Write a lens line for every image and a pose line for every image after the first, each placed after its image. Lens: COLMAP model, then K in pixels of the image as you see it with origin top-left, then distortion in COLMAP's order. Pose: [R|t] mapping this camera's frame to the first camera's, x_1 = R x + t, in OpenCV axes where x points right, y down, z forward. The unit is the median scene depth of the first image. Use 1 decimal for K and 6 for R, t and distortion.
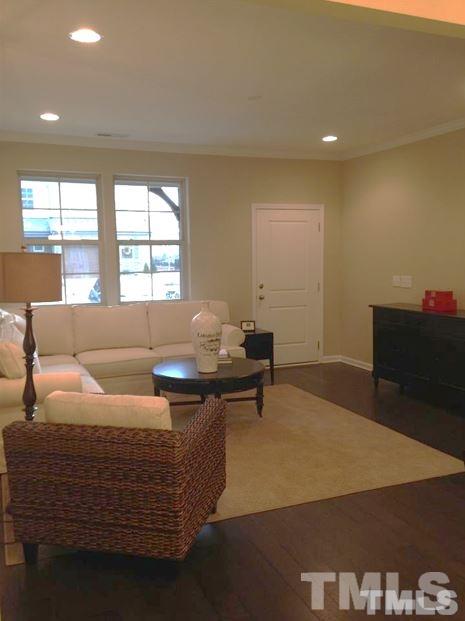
lens RADIAL K [[552.5, 0, 230.4], [0, 552.5, 309.2], [0, 0, 1]] dist [0.043169, 0.018453]
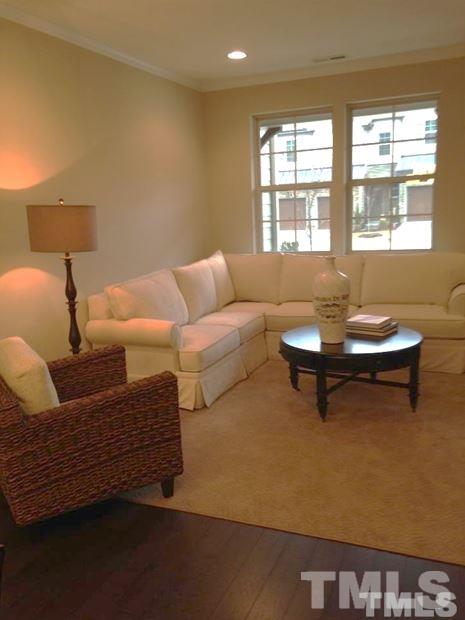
lens RADIAL K [[551.6, 0, 232.1], [0, 551.6, 312.4], [0, 0, 1]] dist [0.043169, 0.018453]
pose [[0.718836, 0.114471, -0.685690, 0.386214], [-0.037706, 0.991318, 0.125964, -0.027415], [0.694156, -0.064693, 0.716912, 0.286484]]
